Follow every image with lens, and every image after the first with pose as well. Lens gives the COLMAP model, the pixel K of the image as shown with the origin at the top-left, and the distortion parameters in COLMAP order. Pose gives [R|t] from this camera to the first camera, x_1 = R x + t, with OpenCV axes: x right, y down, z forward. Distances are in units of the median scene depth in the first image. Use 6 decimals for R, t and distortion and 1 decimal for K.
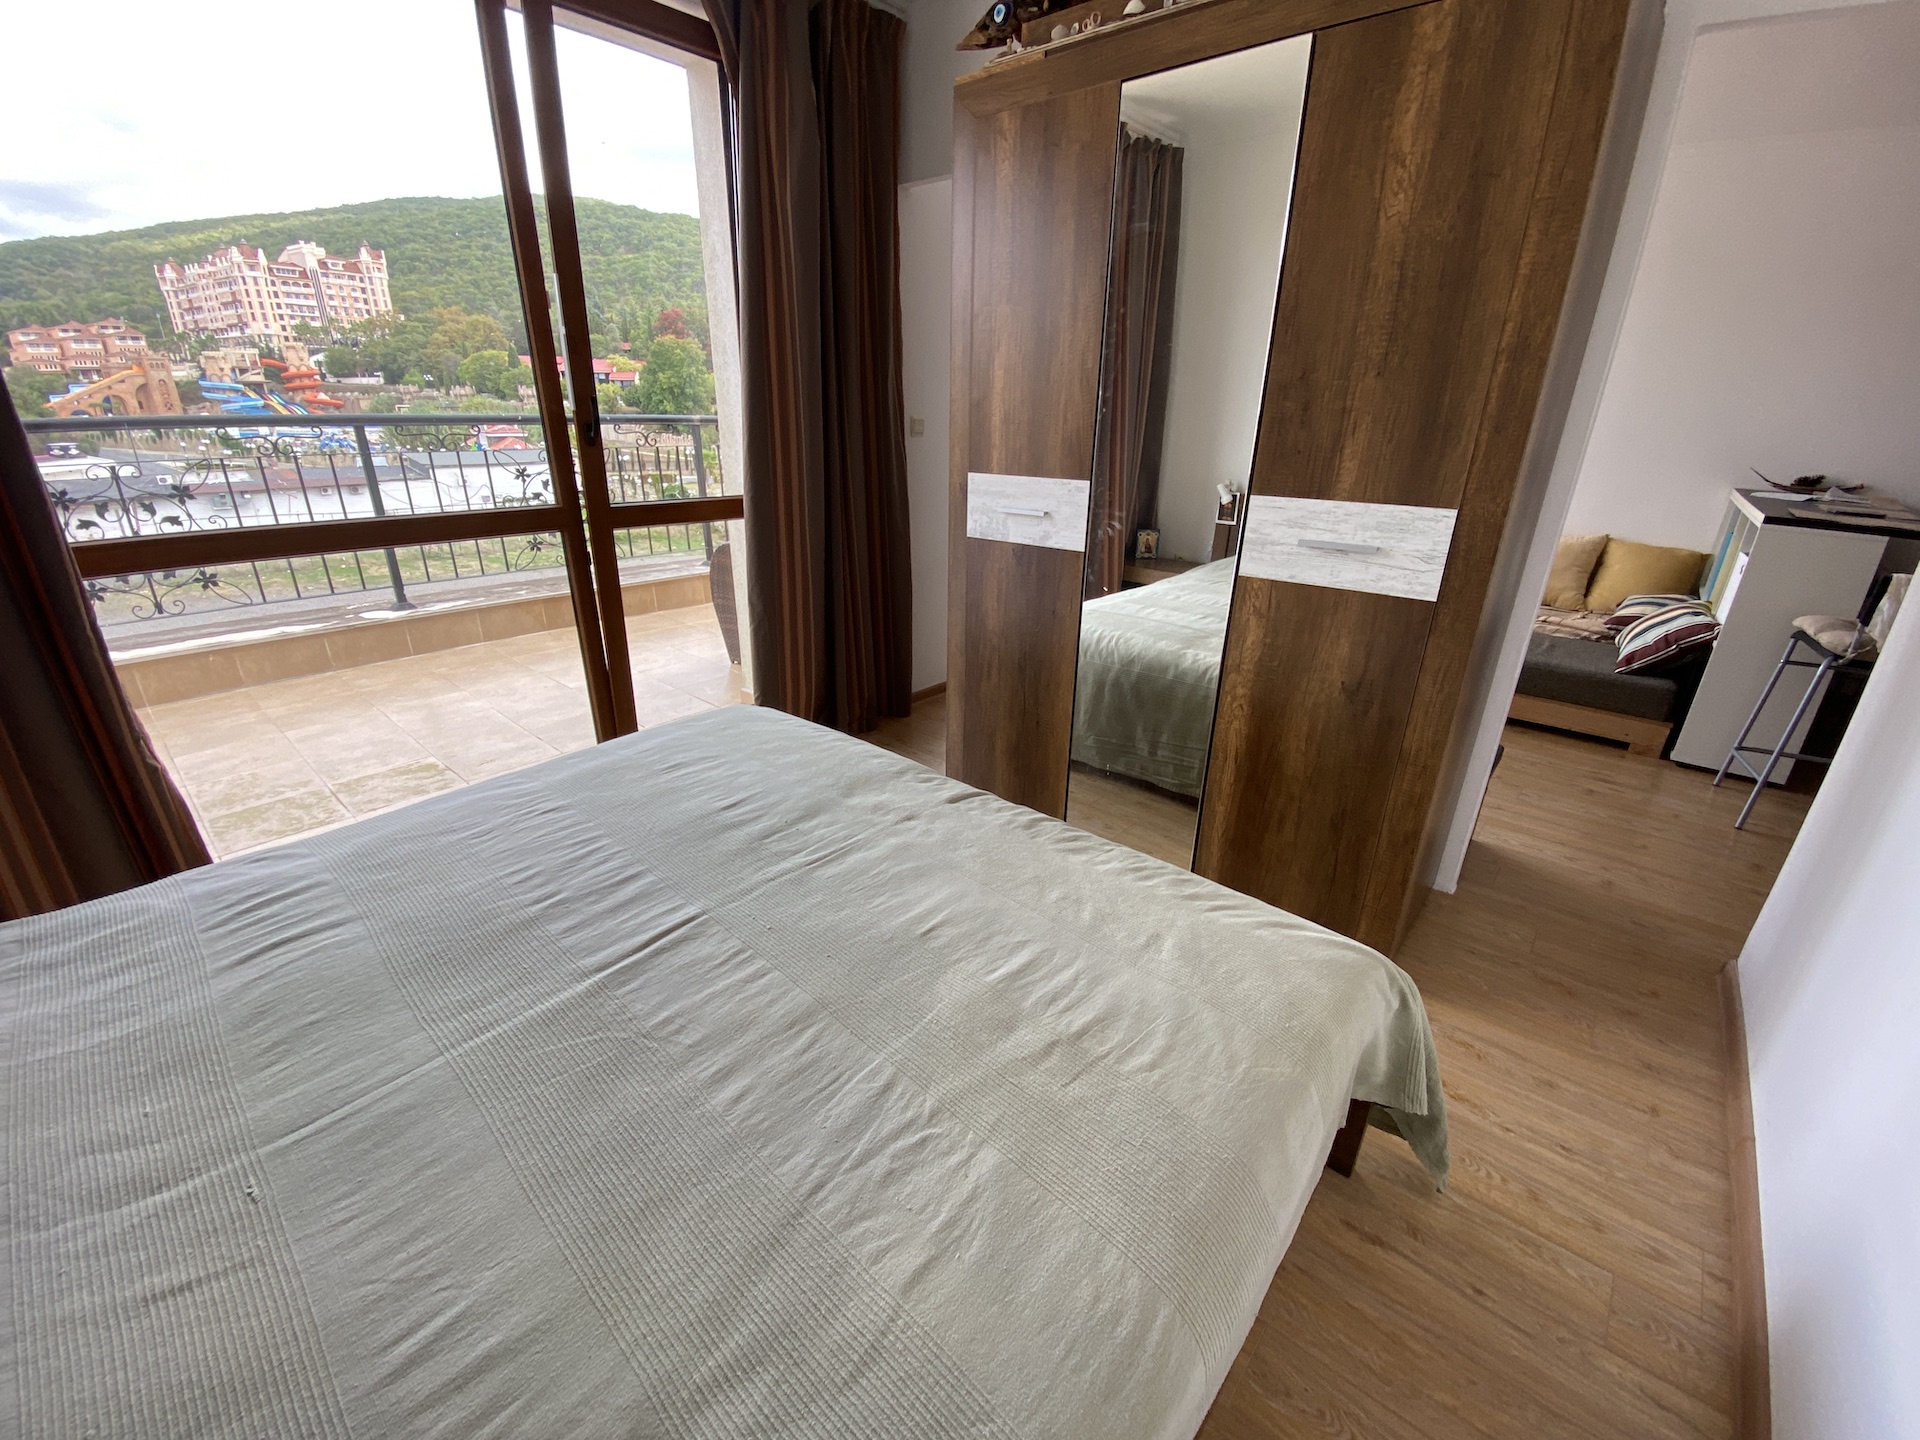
lens RADIAL K [[773.0, 0, 960.0], [0, 773.0, 720.0], [0, 0, 1]] dist [0.001954, -0.013705]
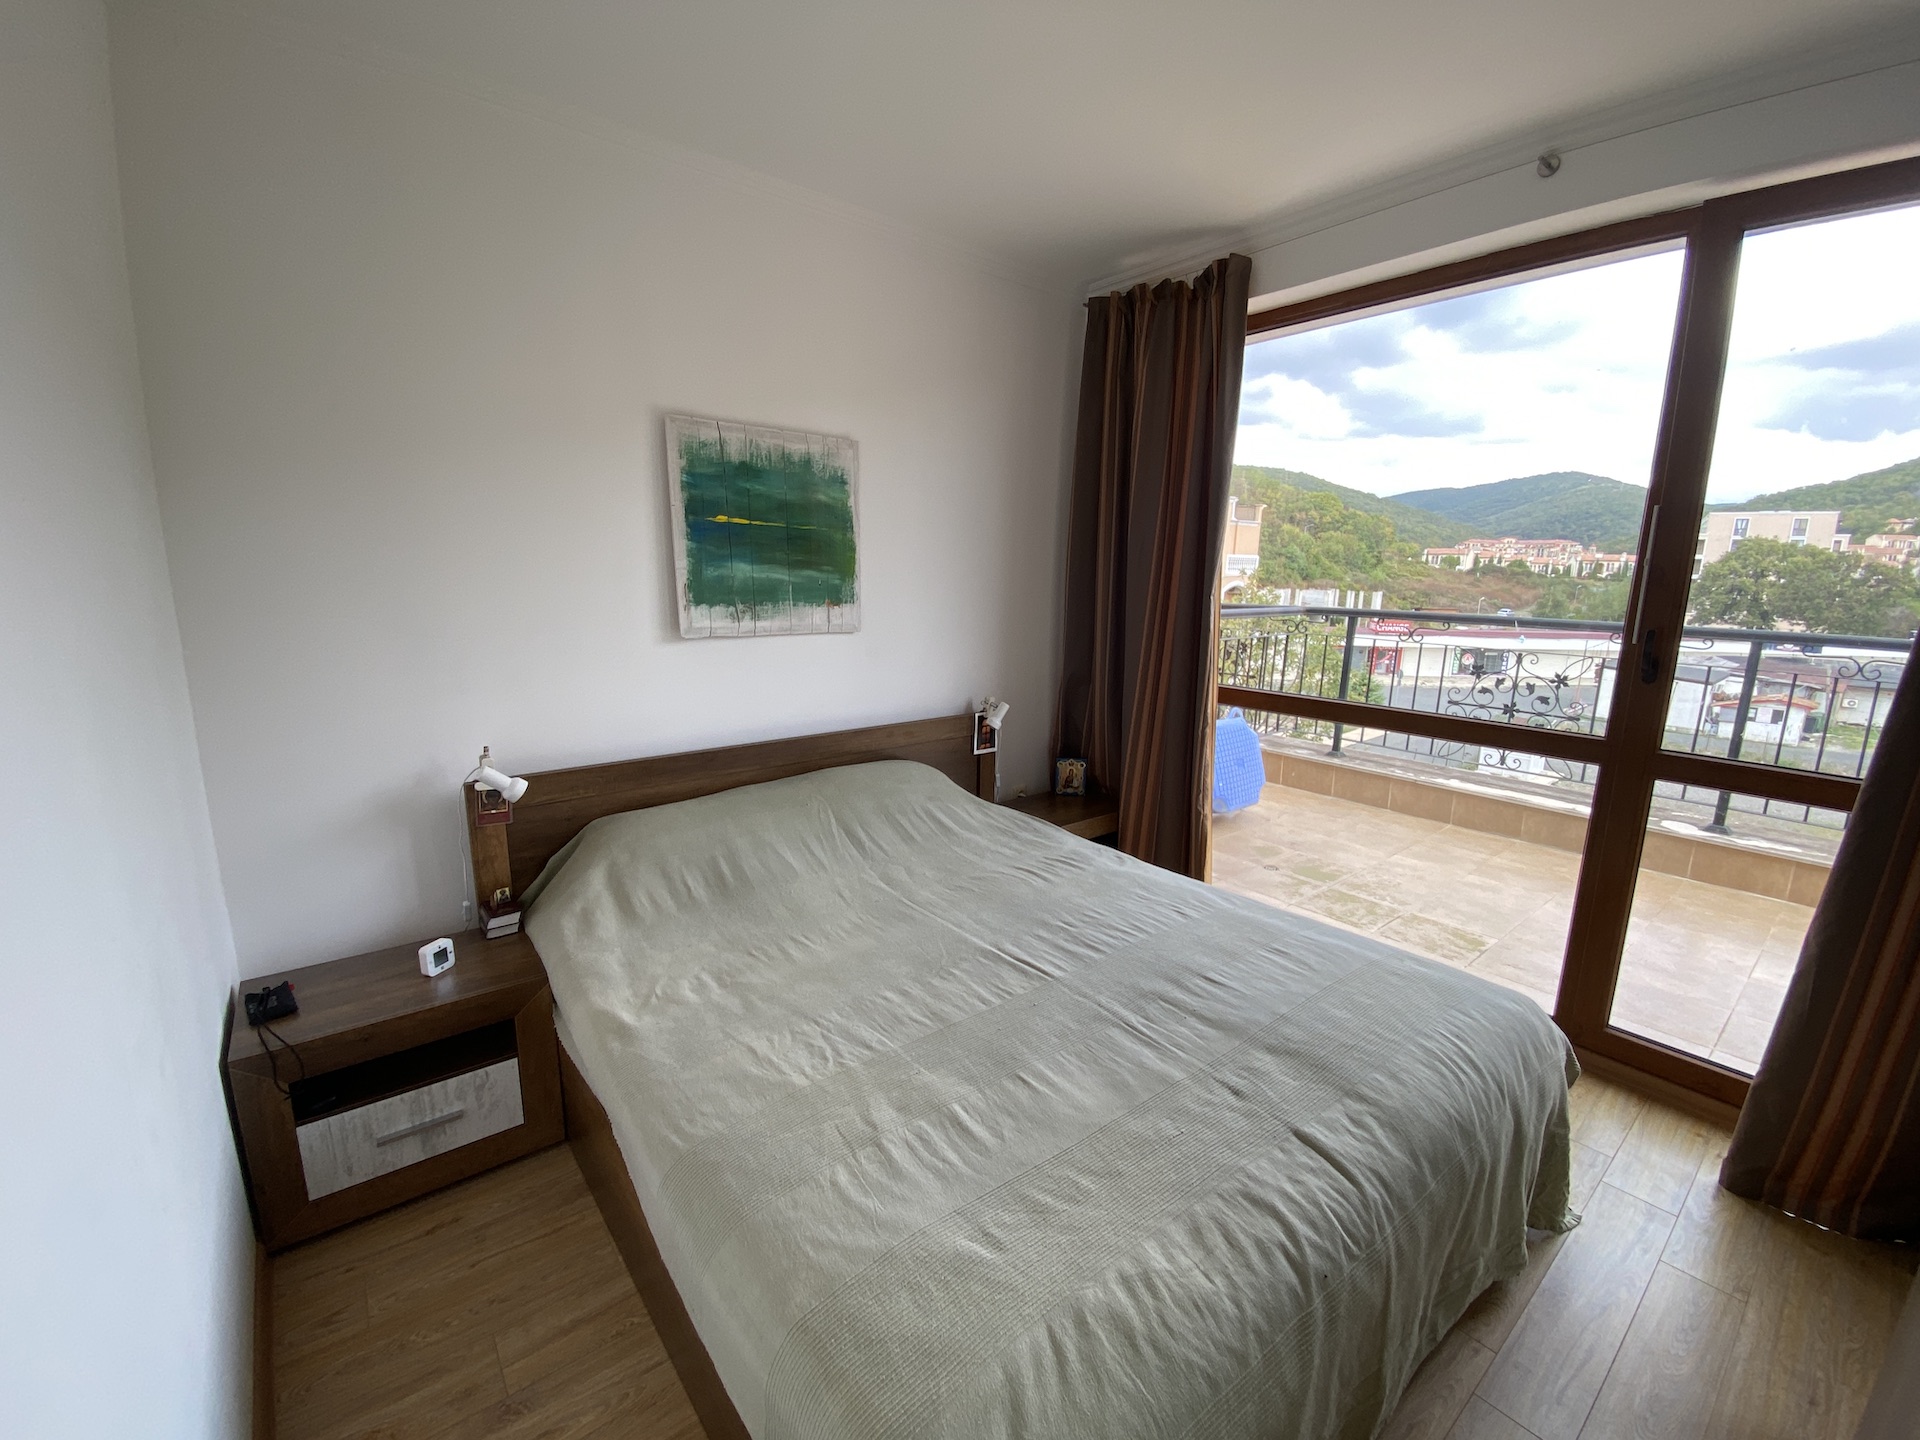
lens RADIAL K [[773.0, 0, 960.0], [0, 773.0, 720.0], [0, 0, 1]] dist [0.001954, -0.013705]
pose [[-0.178644, 0.163884, -0.970169, 0.740769], [-0.383472, 0.896463, 0.222045, -0.313841], [0.906110, 0.411700, -0.097303, 0.594194]]
